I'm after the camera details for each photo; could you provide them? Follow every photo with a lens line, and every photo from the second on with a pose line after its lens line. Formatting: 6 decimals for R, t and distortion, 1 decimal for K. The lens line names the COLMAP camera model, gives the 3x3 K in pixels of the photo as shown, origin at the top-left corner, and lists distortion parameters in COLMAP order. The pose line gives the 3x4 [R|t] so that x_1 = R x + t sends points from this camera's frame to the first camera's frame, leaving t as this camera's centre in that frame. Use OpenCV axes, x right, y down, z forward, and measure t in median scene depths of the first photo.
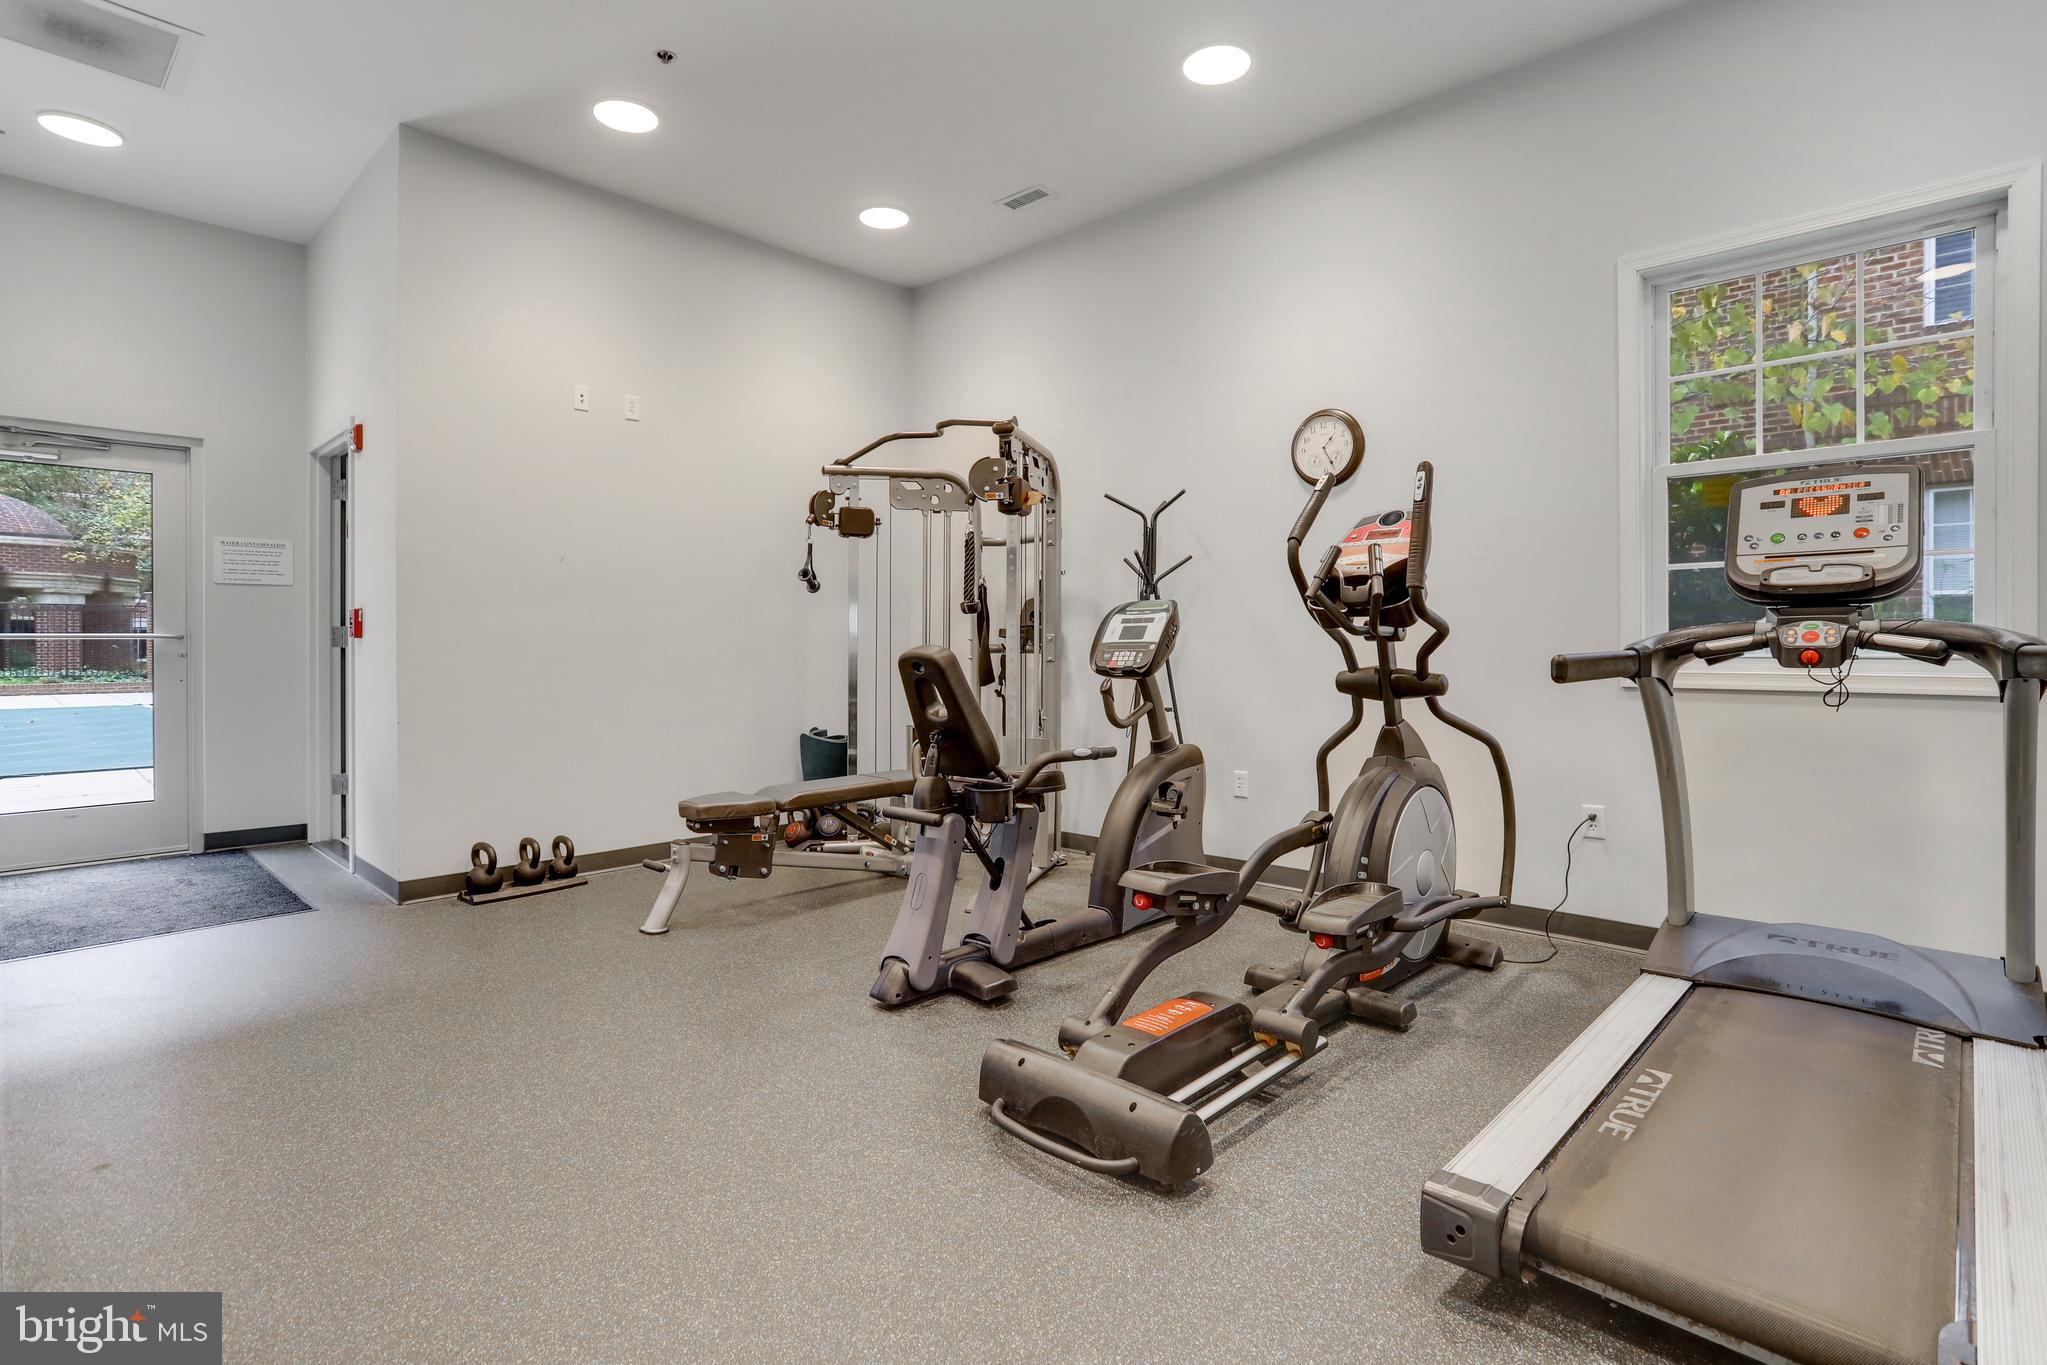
lens RADIAL K [[989.7, 0, 1018.9], [0, 989.7, 651.5], [0, 0, 1]] dist [-0.031148, 0.016758]
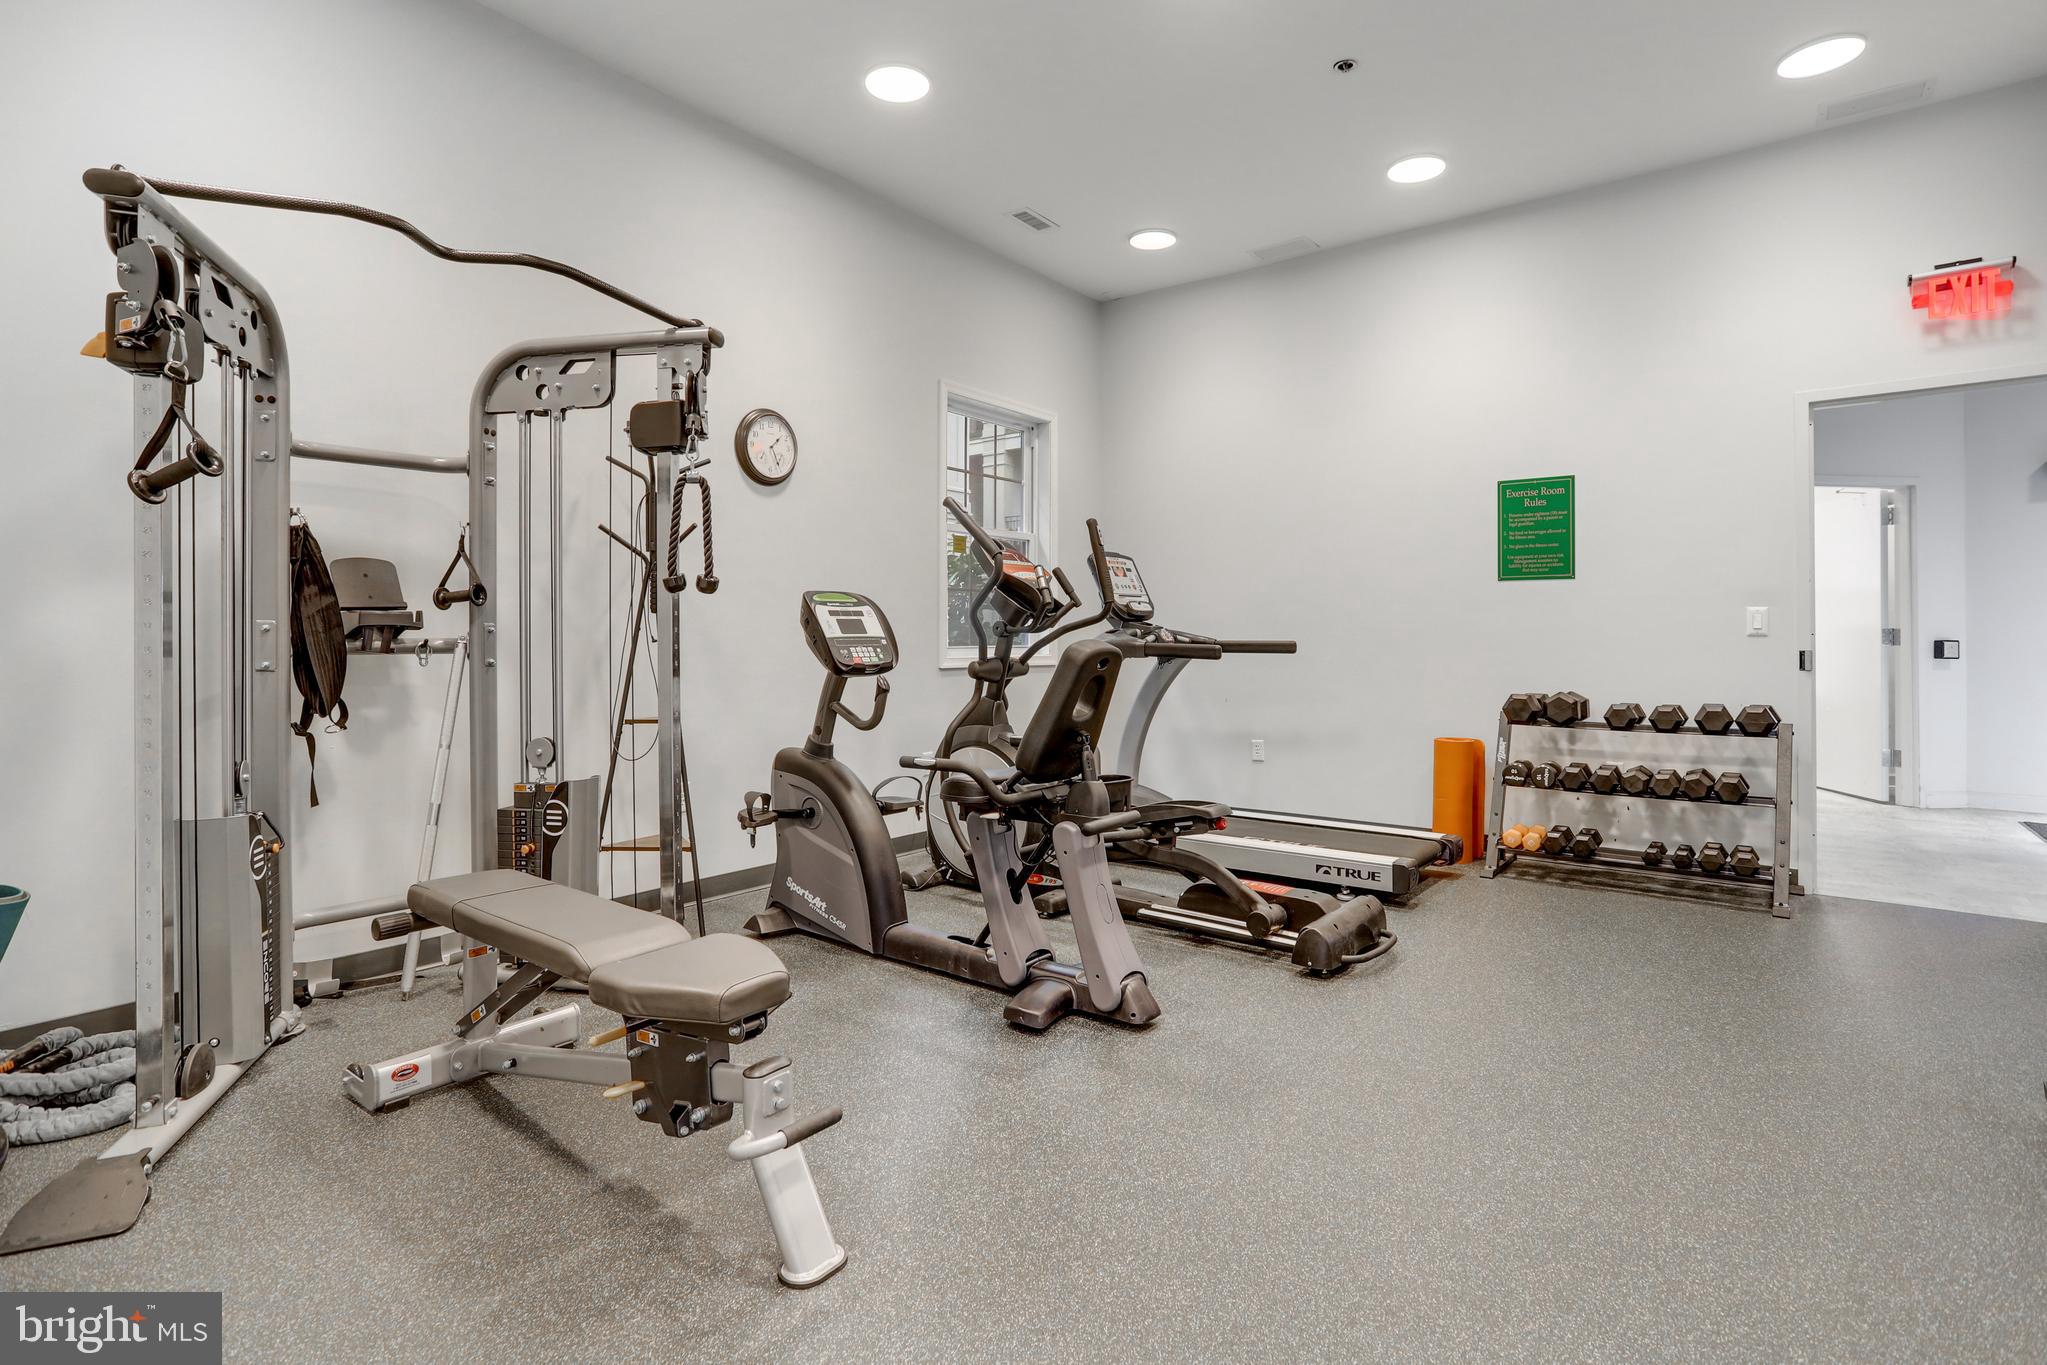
lens RADIAL K [[989.7, 0, 1018.9], [0, 989.7, 651.5], [0, 0, 1]] dist [-0.031148, 0.016758]
pose [[-0.098343, -0.008929, 0.995113, -0.554018], [0.002349, 0.999955, 0.009205, -0.003094], [-0.995150, 0.003243, -0.098317, 0.635005]]
